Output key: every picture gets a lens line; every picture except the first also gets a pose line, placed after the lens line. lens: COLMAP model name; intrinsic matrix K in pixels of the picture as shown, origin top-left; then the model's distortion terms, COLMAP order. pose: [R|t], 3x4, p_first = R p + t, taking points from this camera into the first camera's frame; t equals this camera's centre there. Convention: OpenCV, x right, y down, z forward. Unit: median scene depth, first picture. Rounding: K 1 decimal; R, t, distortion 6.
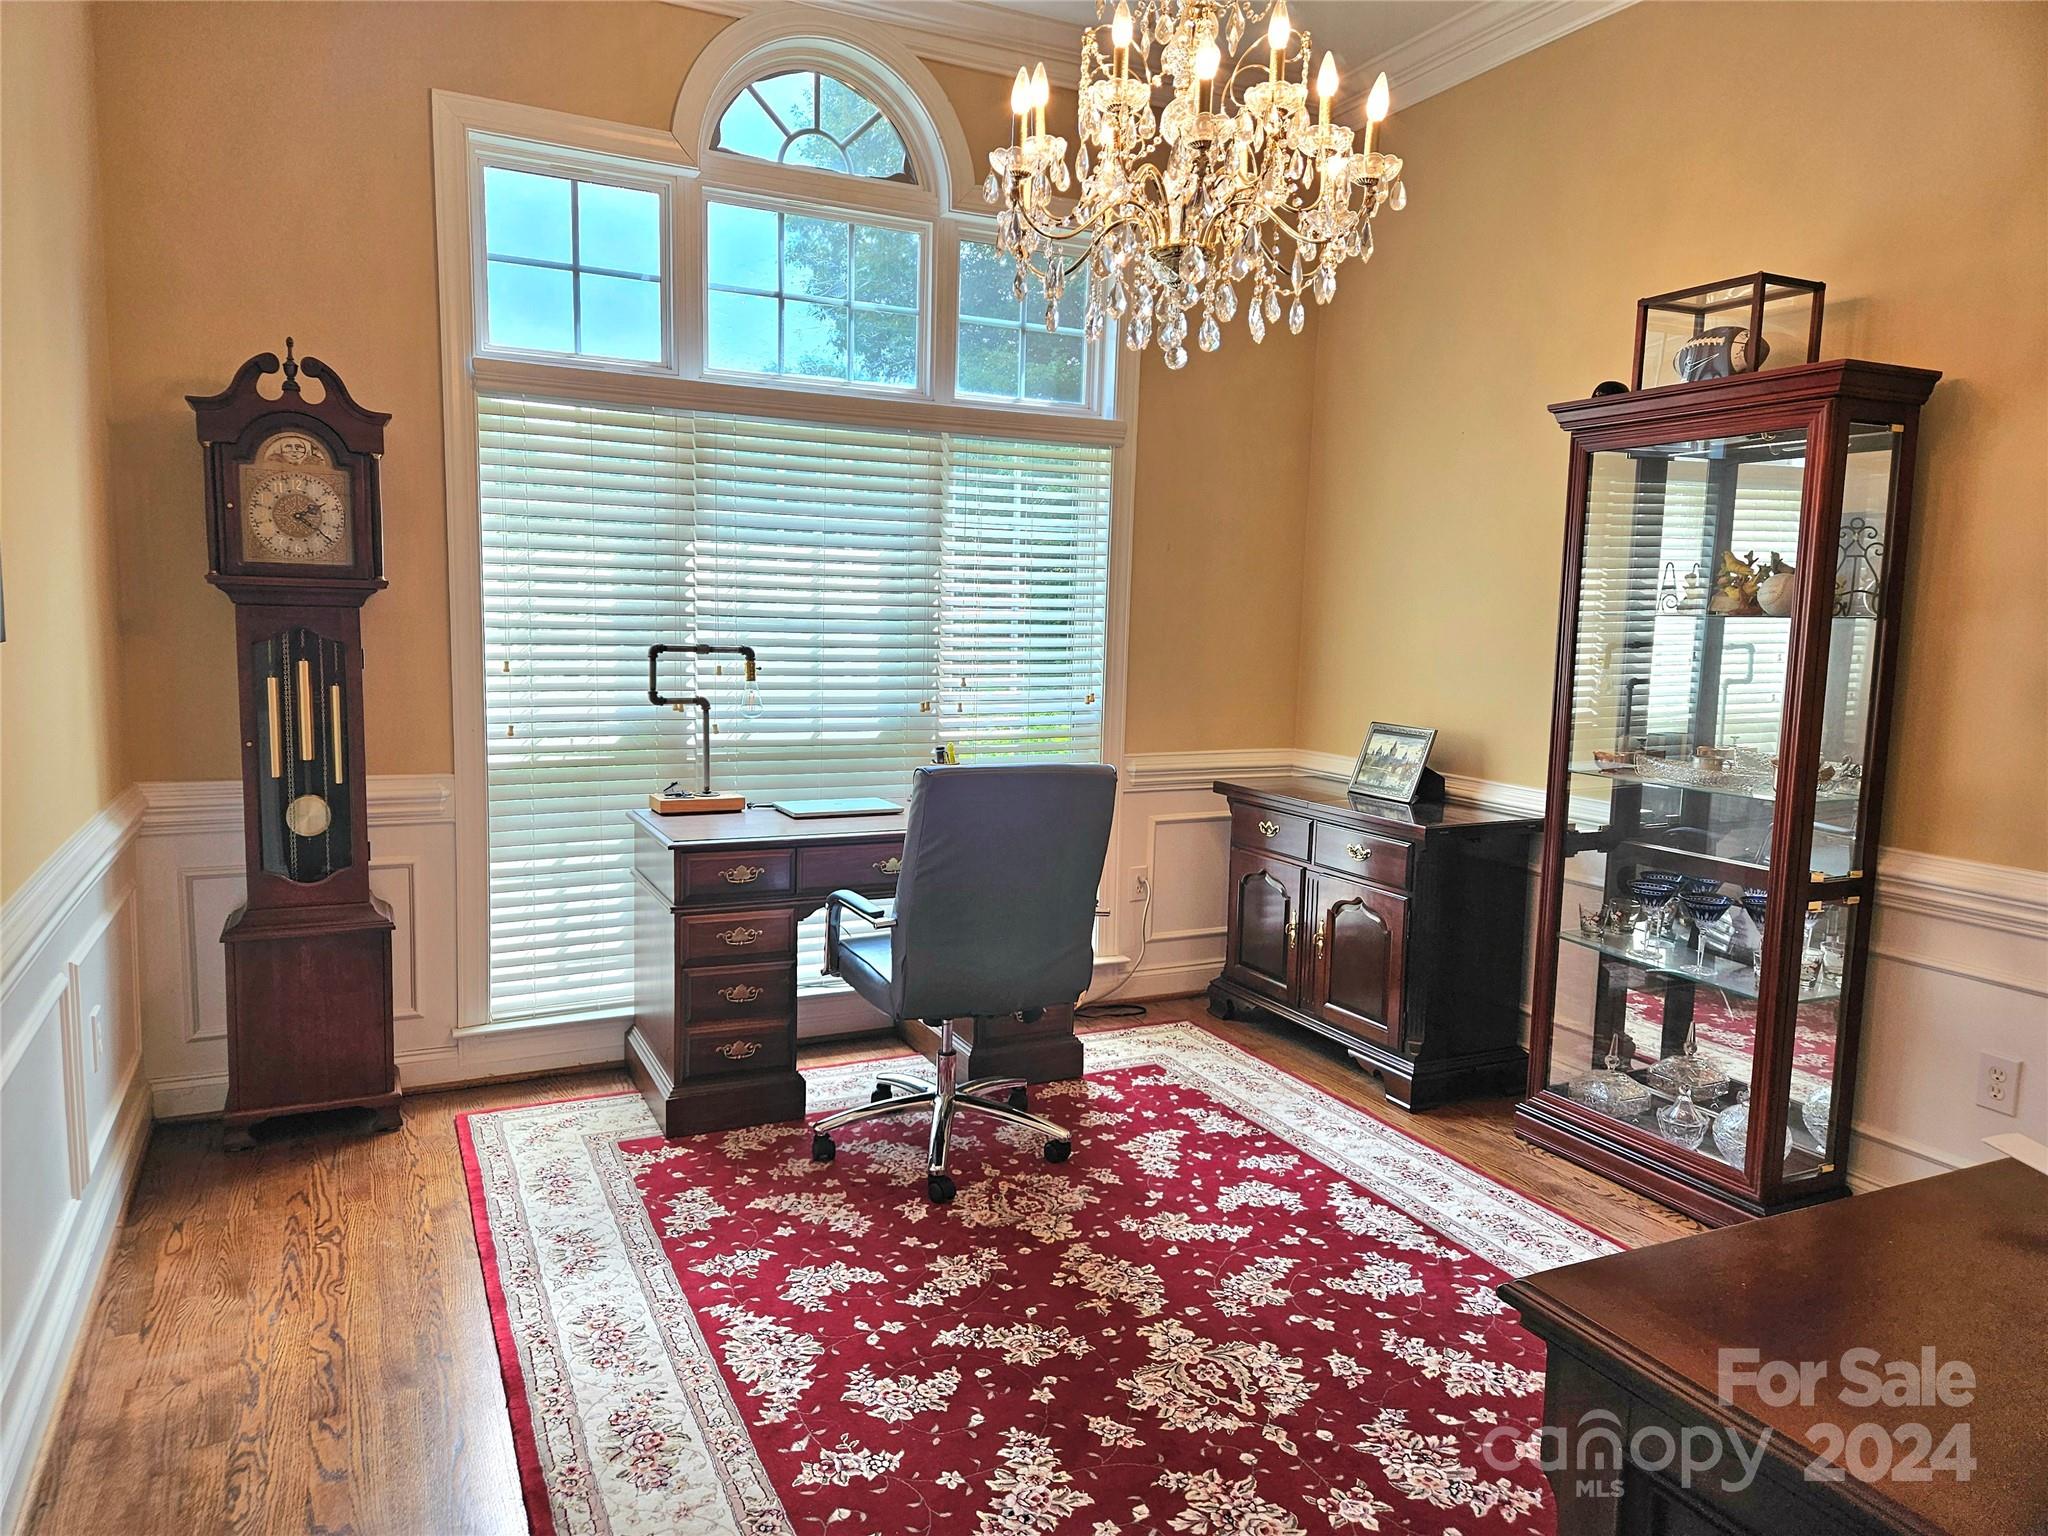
lens RADIAL K [[1377.2, 0, 1014.2], [0, 1377.2, 779.6], [0, 0, 1]] dist [0.100715, -0.091313]
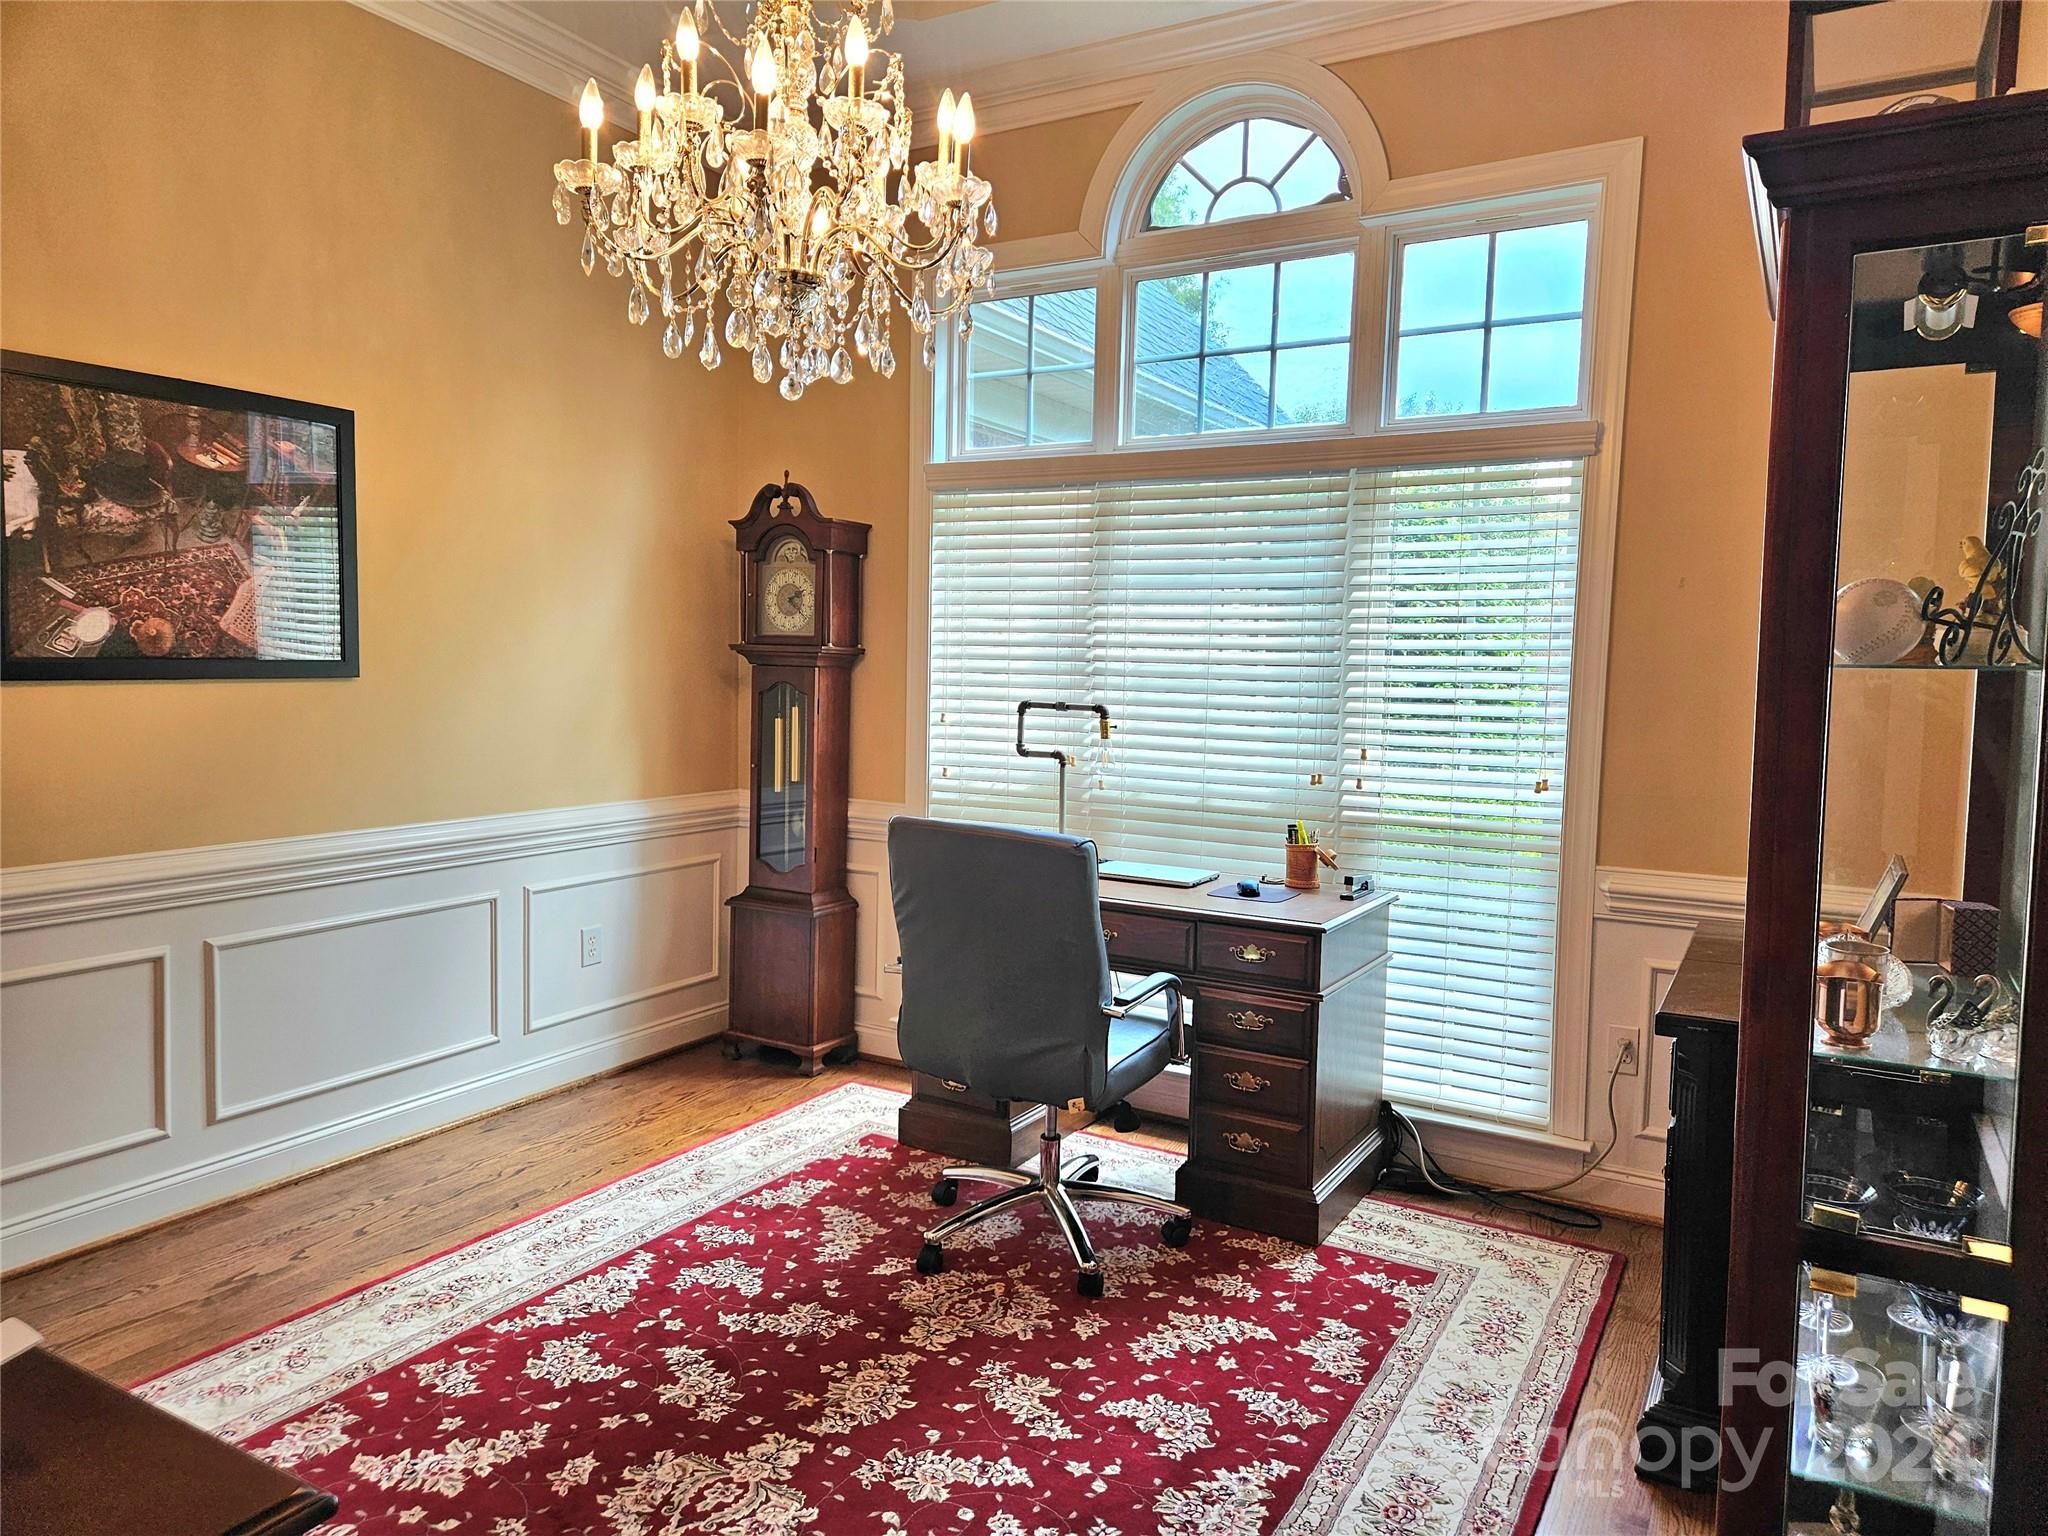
lens RADIAL K [[1381.2, 0, 1025.3], [0, 1381.2, 773.7], [0, 0, 1]] dist [0.077167, -0.054797]
pose [[0.557137, 0.060764, -0.828194, 0.733695], [-0.113414, 0.993542, -0.003399, -0.042704], [0.822639, 0.095823, 0.560431, 0.459487]]
